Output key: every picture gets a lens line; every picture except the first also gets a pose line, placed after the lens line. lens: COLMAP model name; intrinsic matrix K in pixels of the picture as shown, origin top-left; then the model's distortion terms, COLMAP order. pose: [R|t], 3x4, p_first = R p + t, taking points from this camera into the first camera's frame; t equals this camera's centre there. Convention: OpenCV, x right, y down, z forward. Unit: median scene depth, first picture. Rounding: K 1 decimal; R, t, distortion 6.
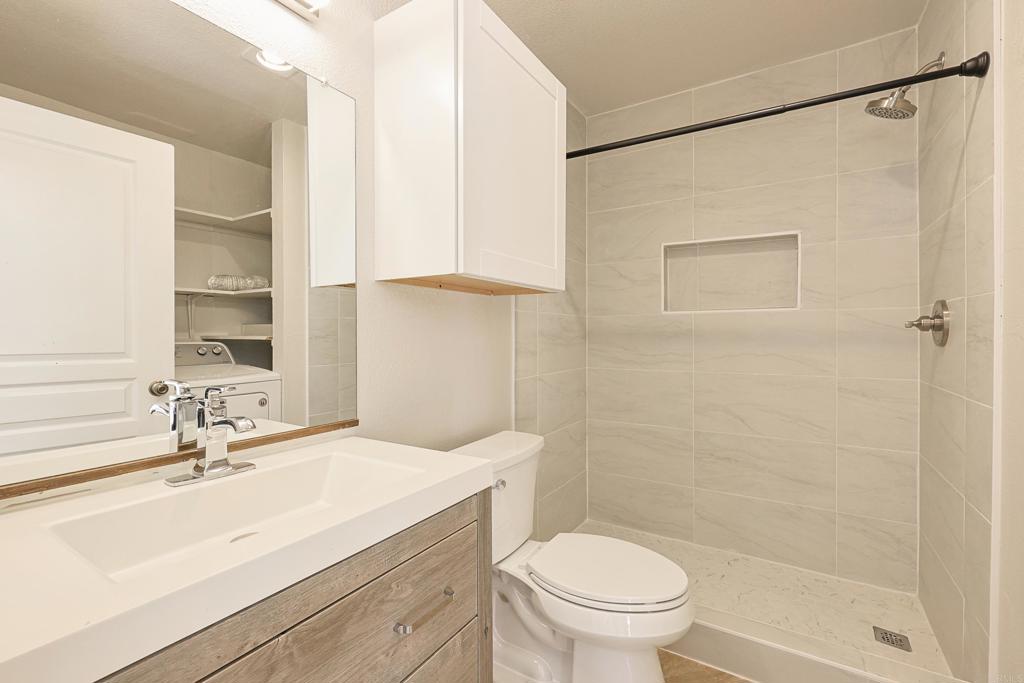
lens RADIAL K [[442.4, 0, 510.4], [0, 442.4, 338.2], [0, 0, 1]] dist [0.002808, -0.000056]
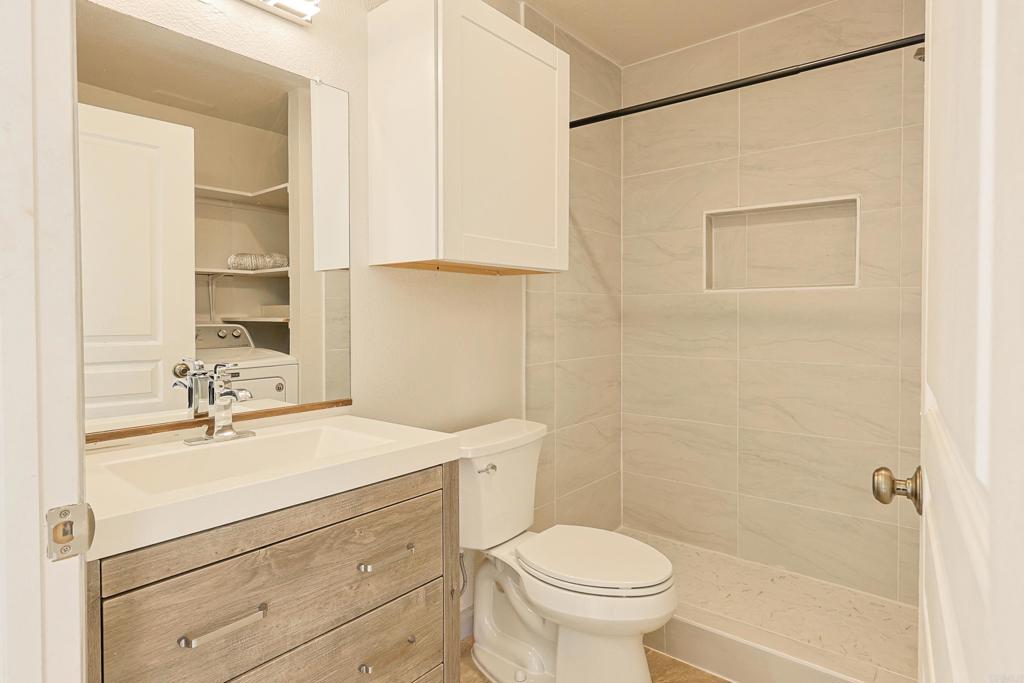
lens RADIAL K [[570.4, 0, 509.7], [0, 570.4, 322.8], [0, 0, 1]] dist [0.014117, -0.000154]
pose [[0.988386, 0.000908, -0.151960, 0.153872], [0.000224, 0.999972, 0.007436, -0.004714], [0.151962, -0.007384, 0.988359, -0.185928]]
